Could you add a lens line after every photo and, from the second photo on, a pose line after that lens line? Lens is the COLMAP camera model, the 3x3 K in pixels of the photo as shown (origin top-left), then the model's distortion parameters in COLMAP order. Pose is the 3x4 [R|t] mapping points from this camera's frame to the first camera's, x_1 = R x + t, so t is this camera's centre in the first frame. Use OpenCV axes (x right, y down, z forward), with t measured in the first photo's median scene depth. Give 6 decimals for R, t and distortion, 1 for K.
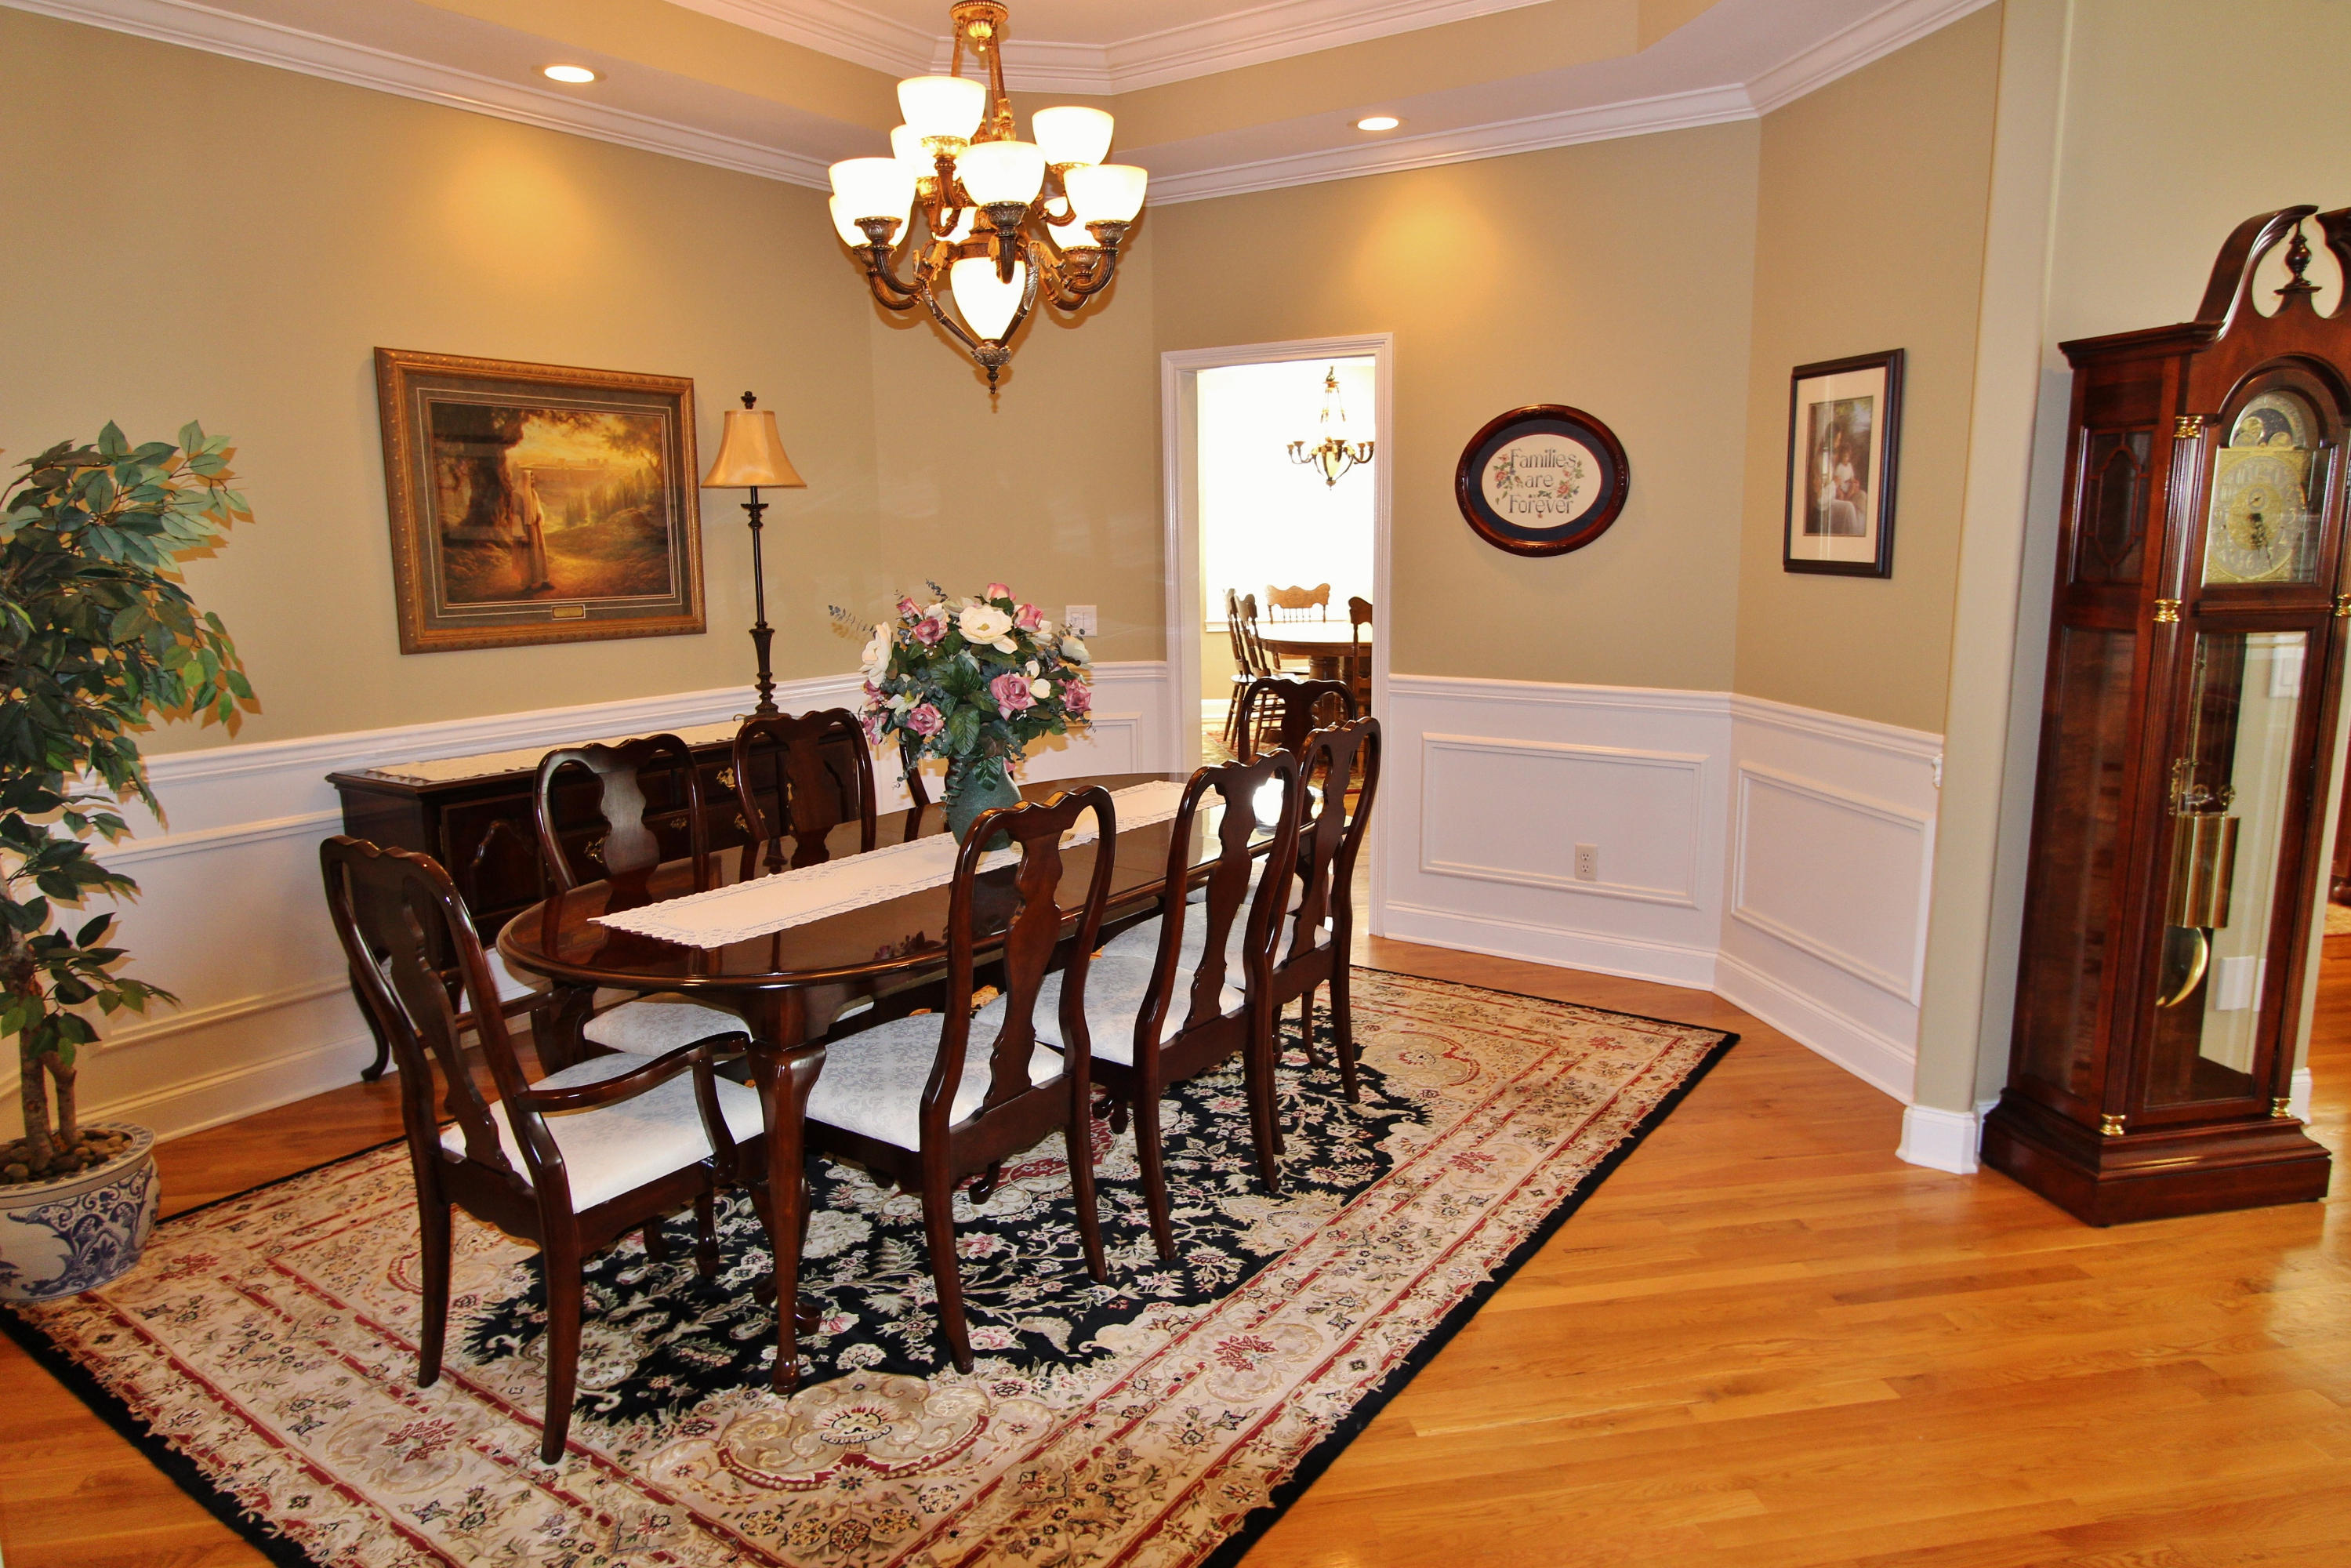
lens RADIAL K [[1483.8, 0, 1173.4], [0, 1483.8, 777.7], [0, 0, 1]] dist [-0.004142, 0.004596]
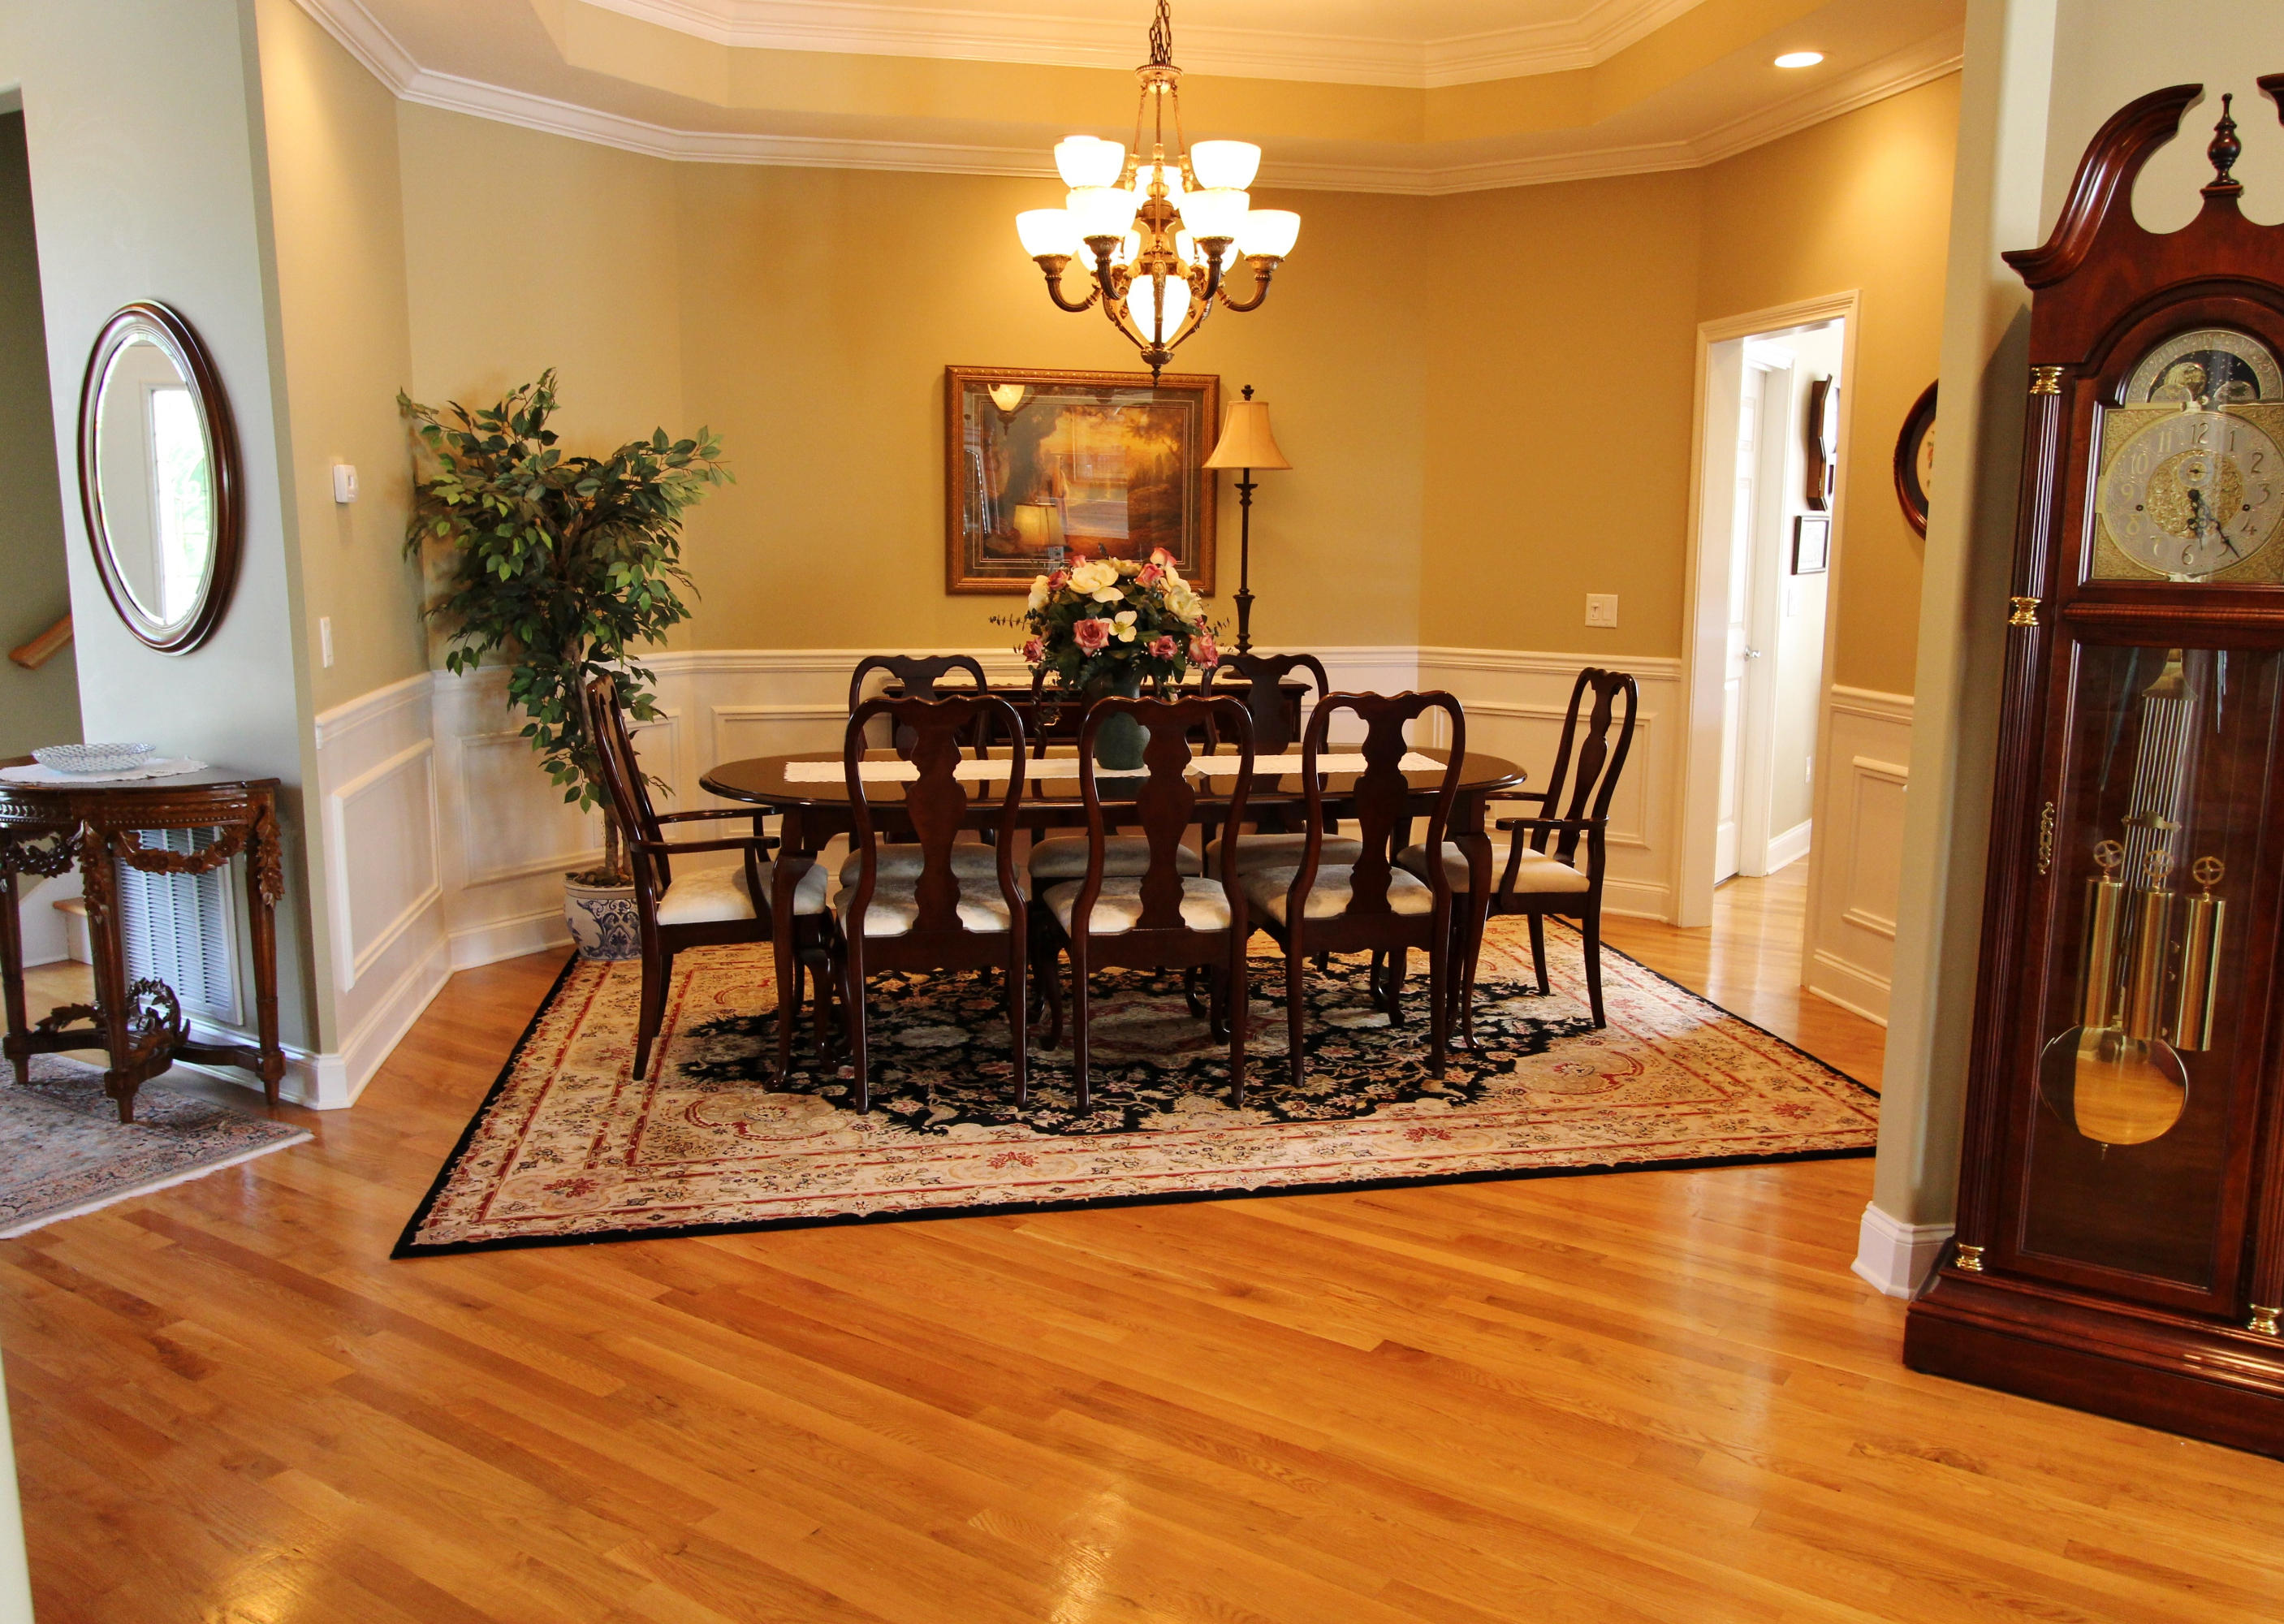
lens RADIAL K [[1721.1, 0, 1143.5], [0, 1721.1, 812.1], [0, 0, 1]] dist [-0.000337, 0.003685]
pose [[0.720995, 0.131919, -0.680267, 0.866054], [-0.132915, 0.989811, 0.051074, 0.008859], [0.680073, 0.053594, 0.731183, 0.005010]]
